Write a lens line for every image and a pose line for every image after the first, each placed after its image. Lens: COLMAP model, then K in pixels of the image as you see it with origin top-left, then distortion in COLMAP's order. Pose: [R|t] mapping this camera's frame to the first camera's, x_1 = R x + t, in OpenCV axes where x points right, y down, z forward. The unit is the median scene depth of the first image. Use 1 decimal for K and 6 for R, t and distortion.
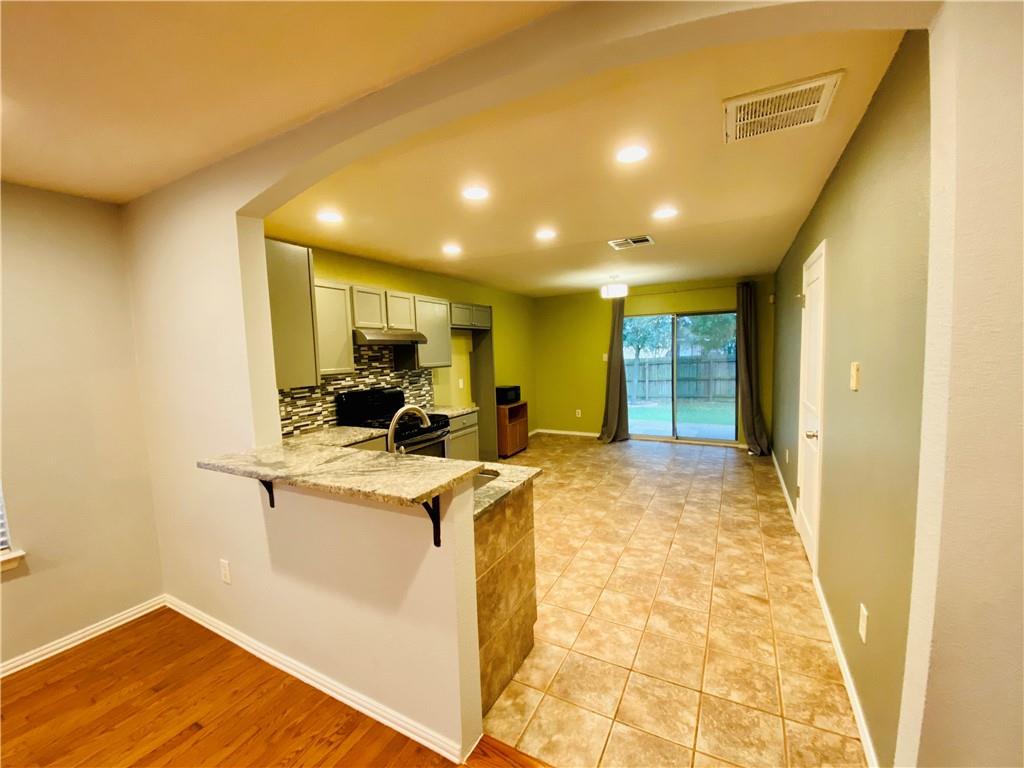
lens RADIAL K [[418.7, 0, 503.3], [0, 418.7, 387.4], [0, 0, 1]] dist [0.005629, -0.012178]
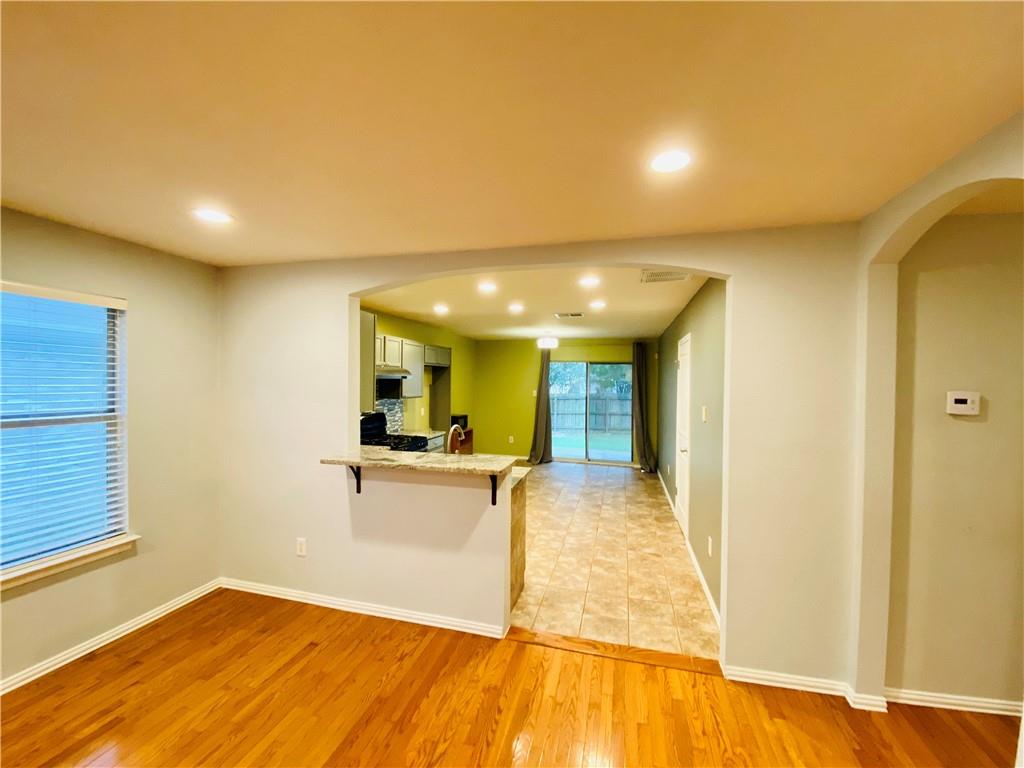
lens RADIAL K [[418.7, 0, 502.5], [0, 418.7, 385.7], [0, 0, 1]] dist [0.005629, -0.012178]
pose [[0.973644, 0.041574, 0.224253, -0.210697], [-0.024015, 0.996468, -0.080466, 0.010040], [-0.226807, 0.072960, 0.971203, -0.286403]]
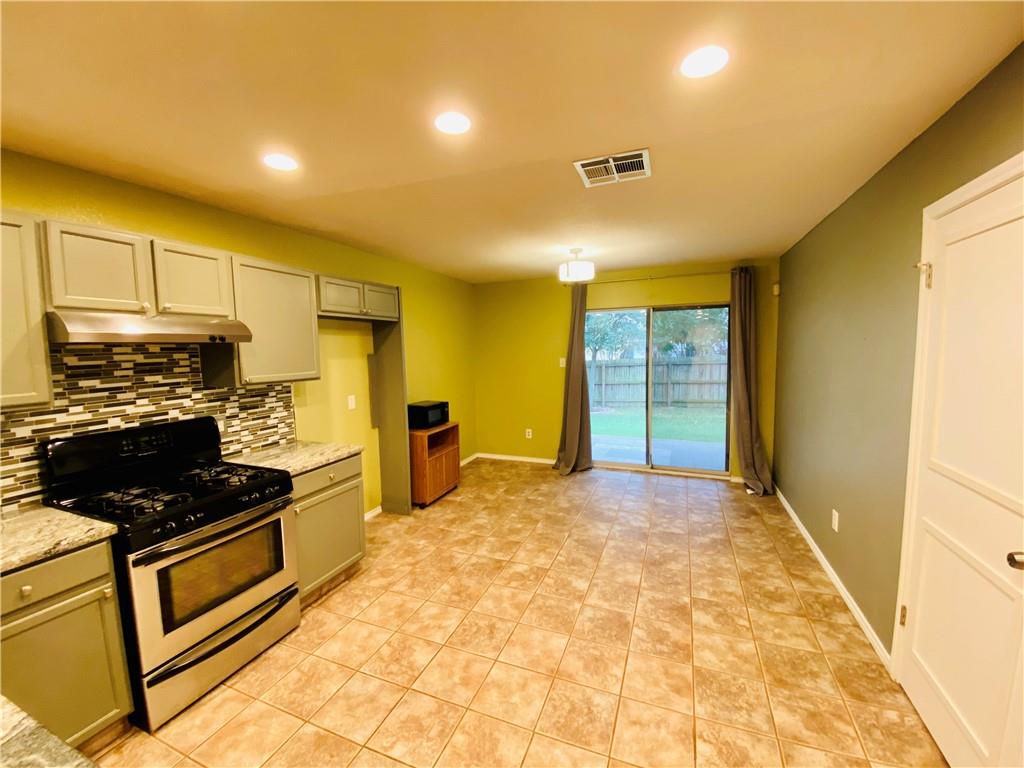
lens RADIAL K [[418.7, 0, 512.0], [0, 418.7, 382.8], [0, 0, 1]] dist [0.005629, -0.012178]
pose [[0.992058, 0.002191, 0.125760, 0.095512], [-0.001427, 0.999980, -0.006164, -0.051025], [-0.125771, 0.005936, 0.992041, 0.435872]]
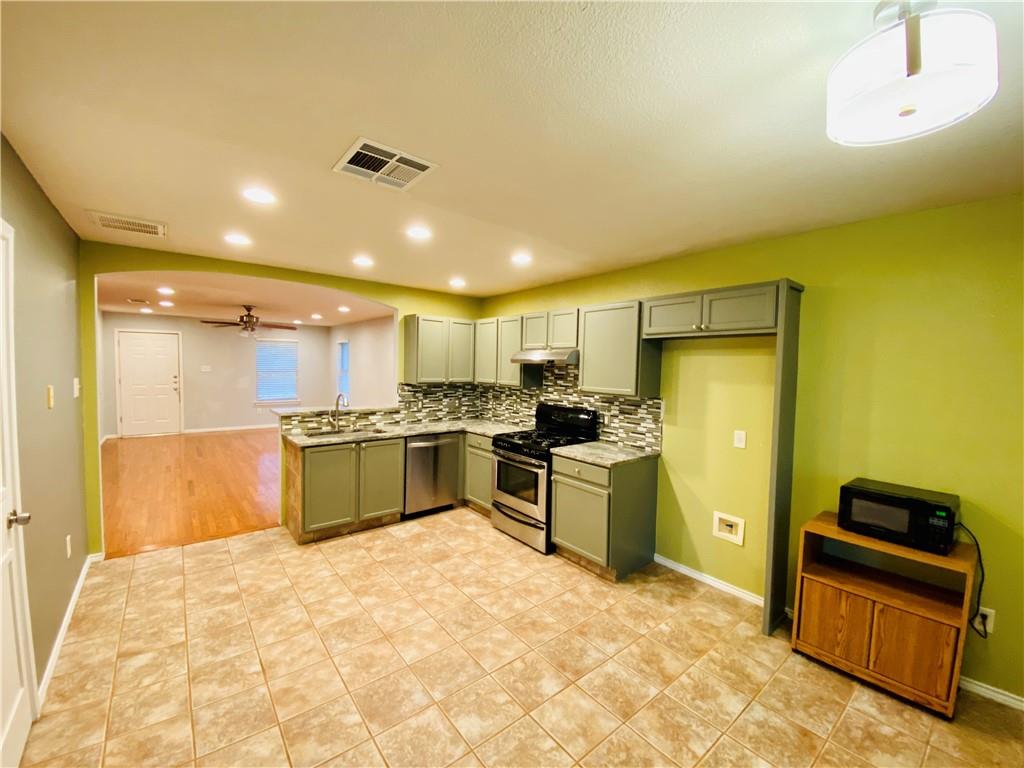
lens RADIAL K [[418.7, 0, 508.9], [0, 418.7, 383.5], [0, 0, 1]] dist [0.005629, -0.012178]
pose [[-0.383849, 0.067714, -0.920910, 0.697823], [-0.091565, 0.989601, 0.110930, -0.156985], [0.918845, 0.126904, -0.373657, 1.300668]]
